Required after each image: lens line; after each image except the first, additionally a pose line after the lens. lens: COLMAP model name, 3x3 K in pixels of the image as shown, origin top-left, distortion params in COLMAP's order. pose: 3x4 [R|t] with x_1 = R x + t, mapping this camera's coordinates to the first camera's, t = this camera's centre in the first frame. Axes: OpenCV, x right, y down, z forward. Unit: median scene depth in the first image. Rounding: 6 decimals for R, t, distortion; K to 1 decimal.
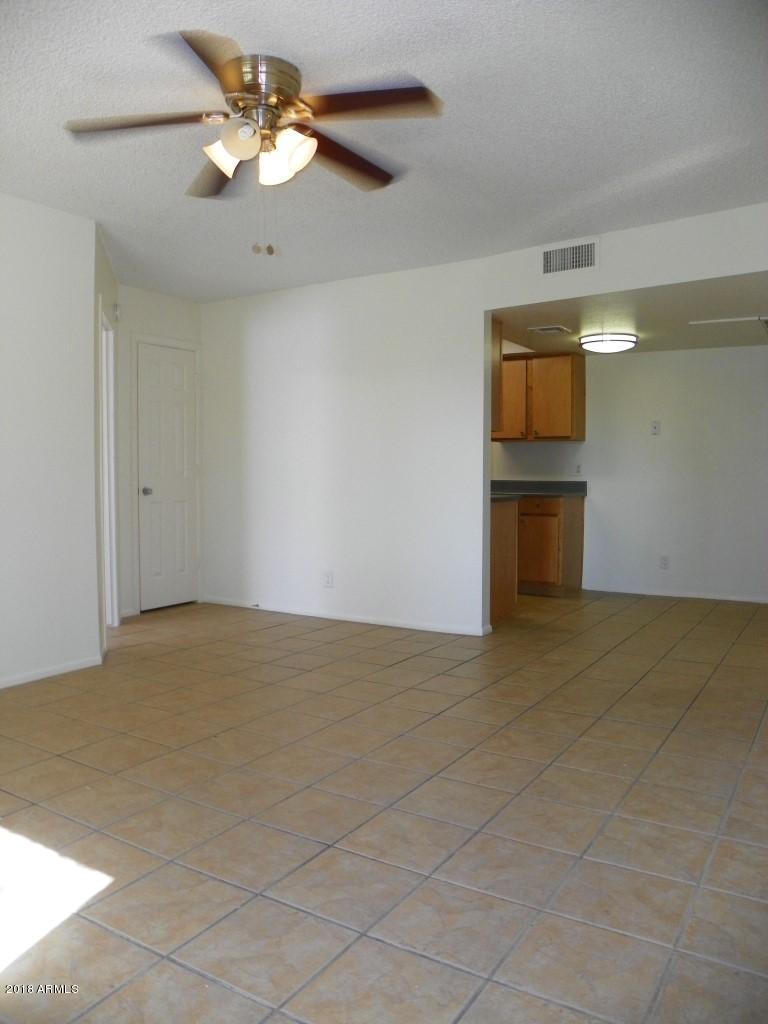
lens RADIAL K [[782.0, 0, 368.3], [0, 782.0, 521.9], [0, 0, 1]] dist [-0.145513, 0.081561]
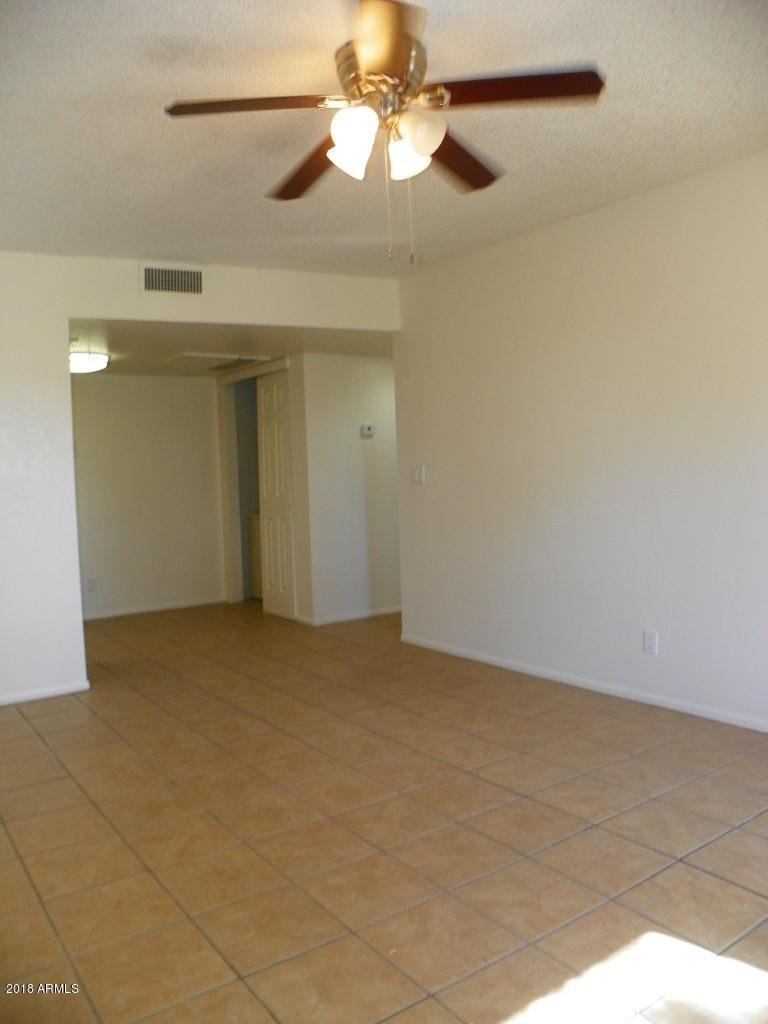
lens RADIAL K [[782.0, 0, 377.0], [0, 782.0, 507.5], [0, 0, 1]] dist [-0.145513, 0.081561]
pose [[0.376511, -0.051297, 0.924991, -0.516092], [0.091890, 0.995610, 0.017810, -0.041139], [-0.921844, 0.078292, 0.379572, 0.363647]]
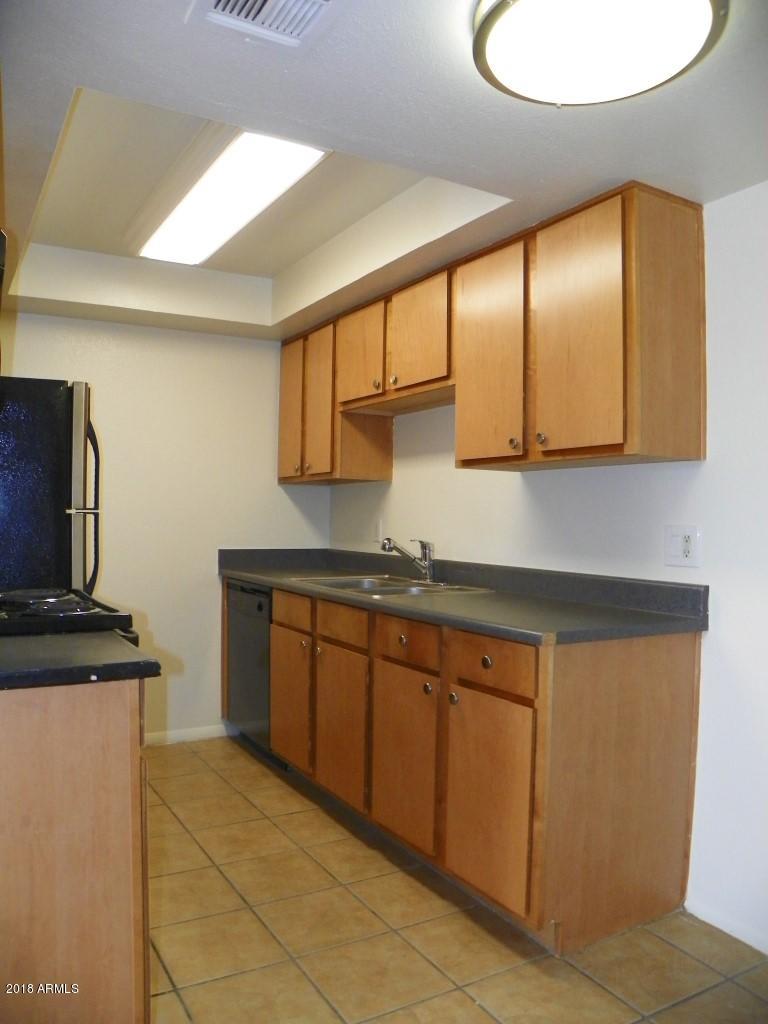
lens RADIAL K [[782.0, 0, 362.9], [0, 782.0, 508.1], [0, 0, 1]] dist [-0.145513, 0.081561]
pose [[0.886706, 0.017008, -0.462020, 0.421061], [-0.051331, 0.996766, -0.061820, -0.081198], [0.459475, 0.078532, 0.884712, 0.911384]]
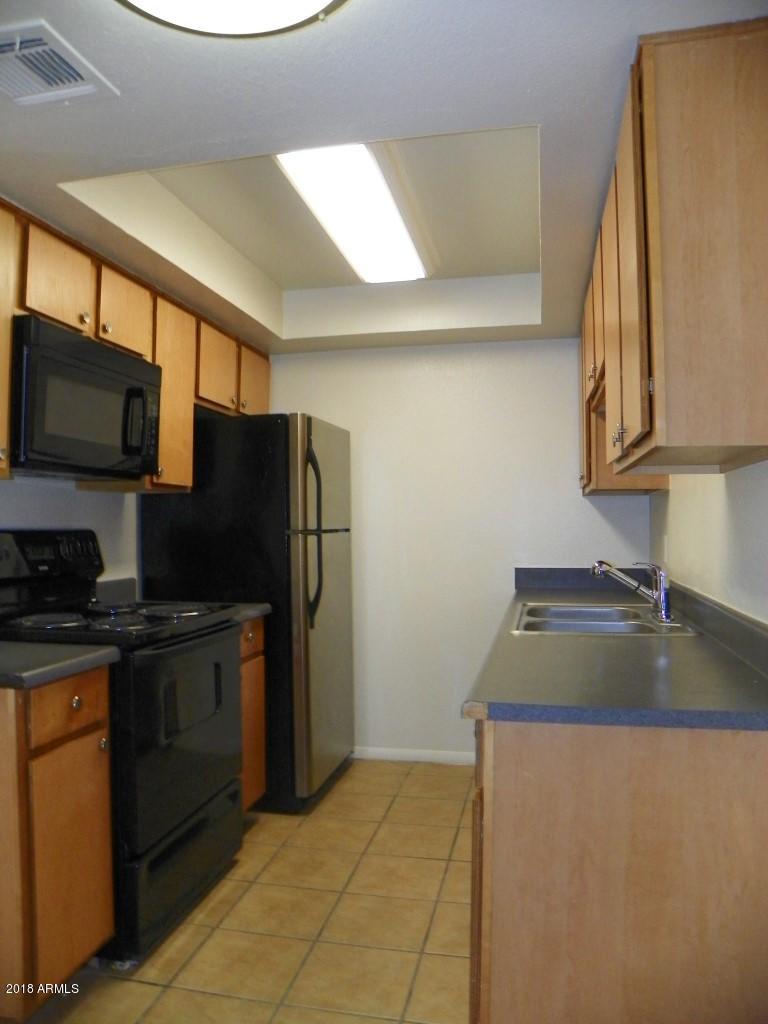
lens RADIAL K [[782.0, 0, 382.1], [0, 782.0, 511.5], [0, 0, 1]] dist [-0.145513, 0.081561]
pose [[0.349181, -0.004241, -0.937046, 0.571057], [-0.054865, 0.998182, -0.024962, -0.107073], [0.935448, 0.060128, 0.348313, 1.148645]]
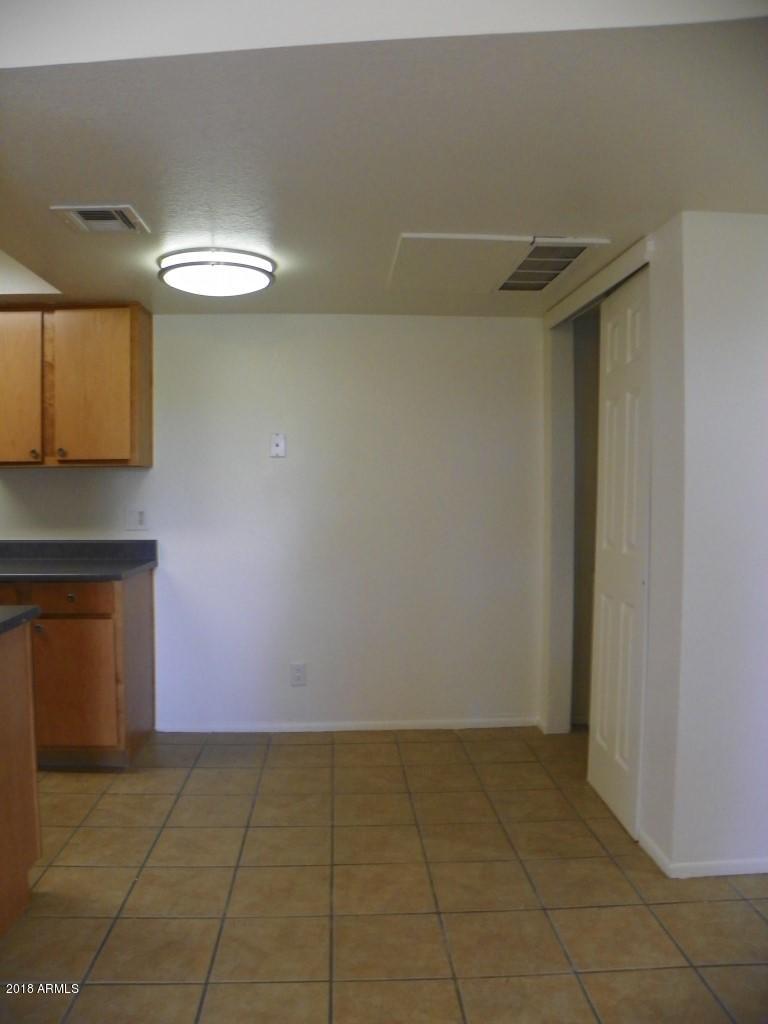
lens RADIAL K [[782.0, 0, 384.5], [0, 782.0, 515.2], [0, 0, 1]] dist [-0.145513, 0.081561]
pose [[0.809020, -0.020971, 0.587406, 0.125059], [0.037439, 0.999173, -0.015892, -0.077793], [-0.586587, 0.034849, 0.809136, 0.637712]]
